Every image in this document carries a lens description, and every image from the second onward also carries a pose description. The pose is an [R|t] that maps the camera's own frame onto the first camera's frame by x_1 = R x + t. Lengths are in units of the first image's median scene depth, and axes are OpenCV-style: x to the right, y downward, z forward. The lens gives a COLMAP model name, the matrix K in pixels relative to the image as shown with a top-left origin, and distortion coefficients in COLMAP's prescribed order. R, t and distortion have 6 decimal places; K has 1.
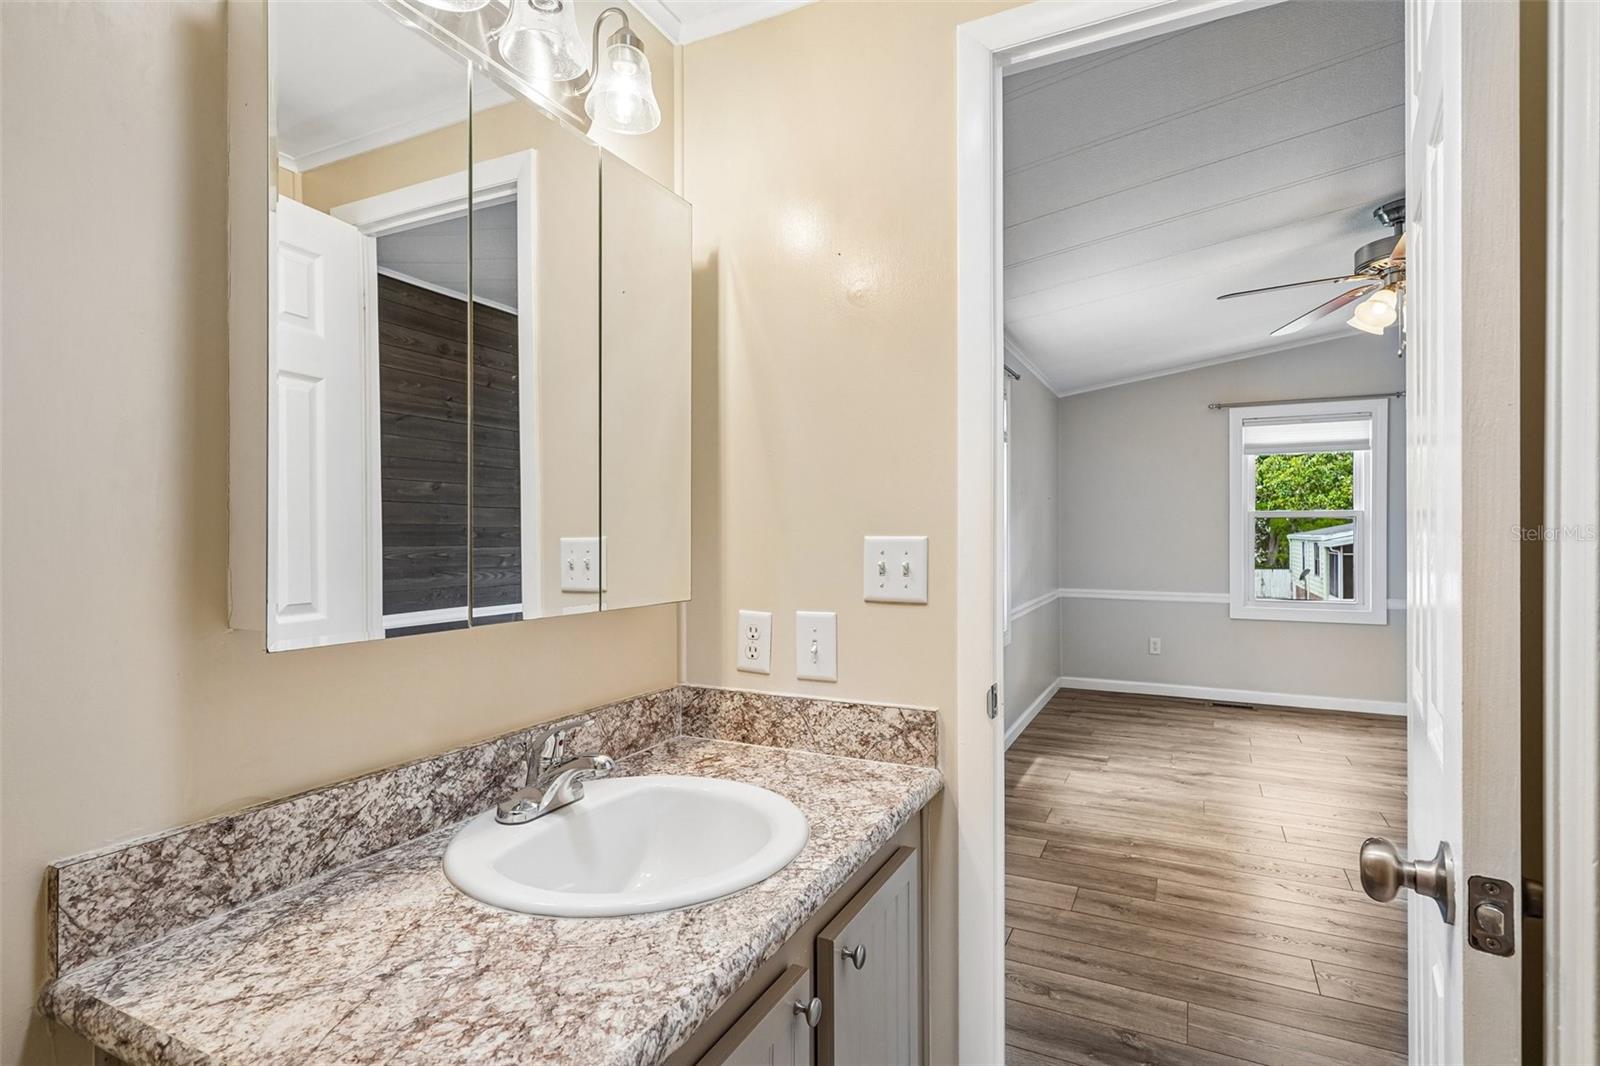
lens RADIAL K [[818.3, 0, 795.3], [0, 818.3, 526.2], [0, 0, 1]] dist [-0.044048, 0.018101]
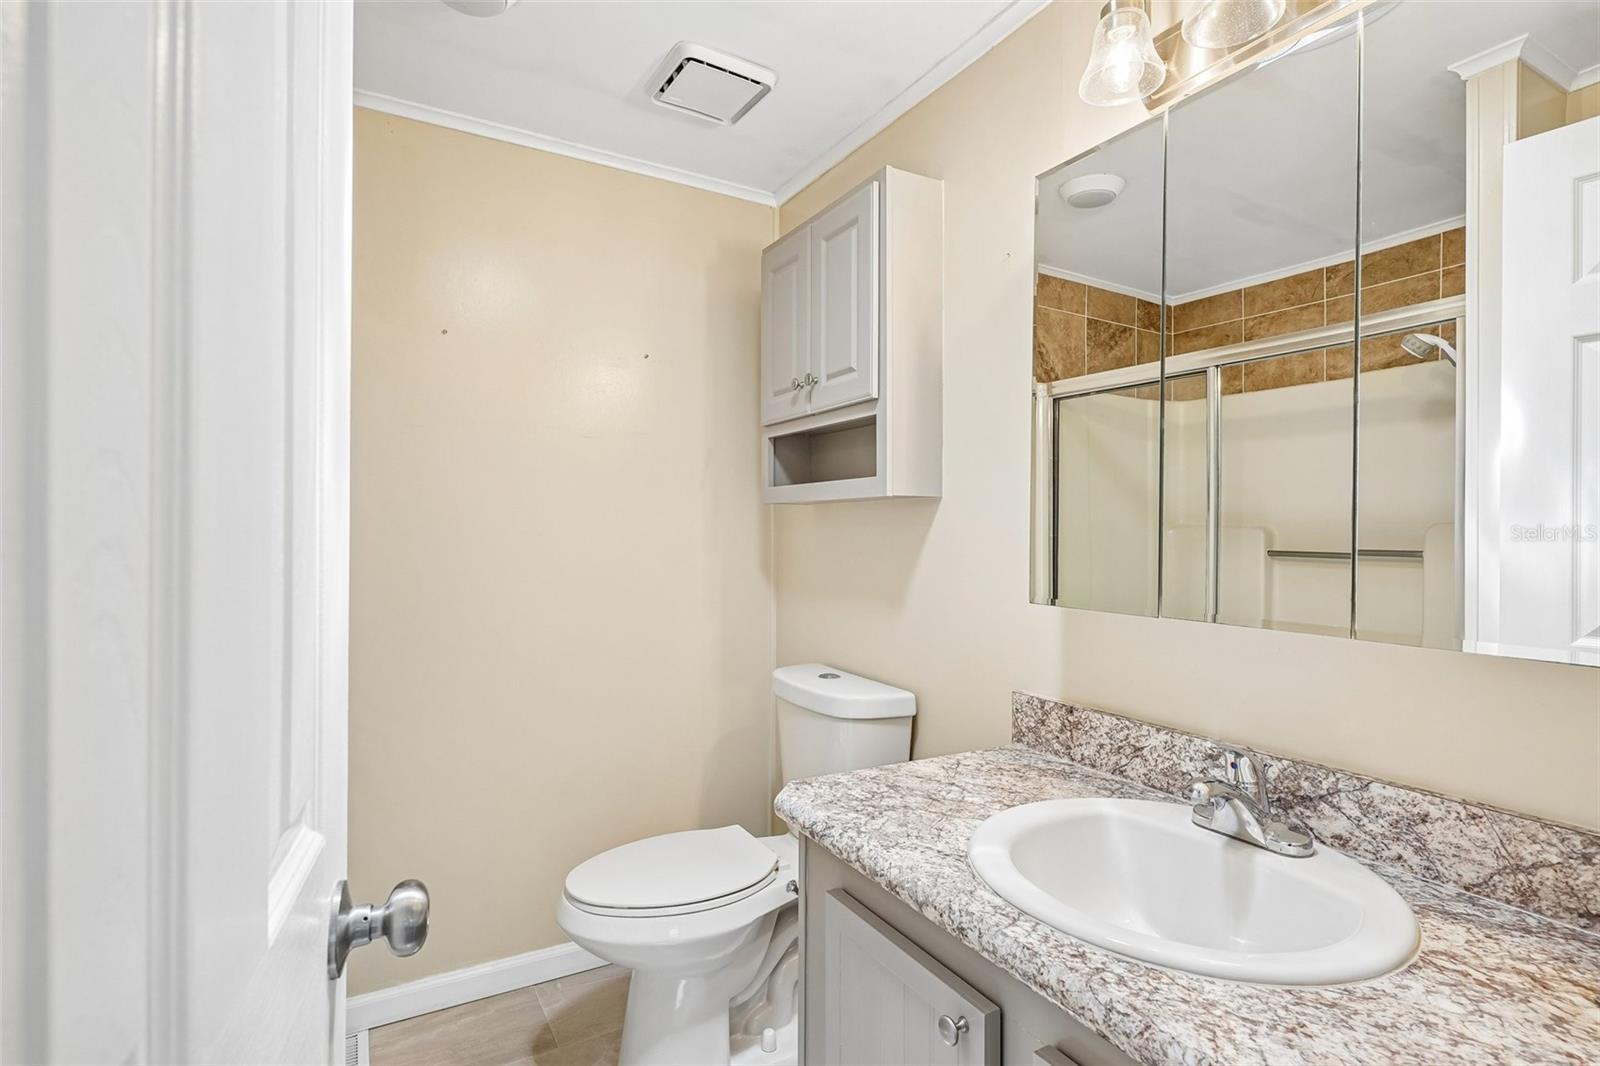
lens RADIAL K [[818.3, 0, 803.1], [0, 818.3, 546.5], [0, 0, 1]] dist [-0.044048, 0.018101]
pose [[-0.578489, 0.012906, -0.815588, 0.914240], [-0.000524, 0.999869, 0.016194, 0.011153], [0.815690, 0.009795, -0.578406, 1.434211]]
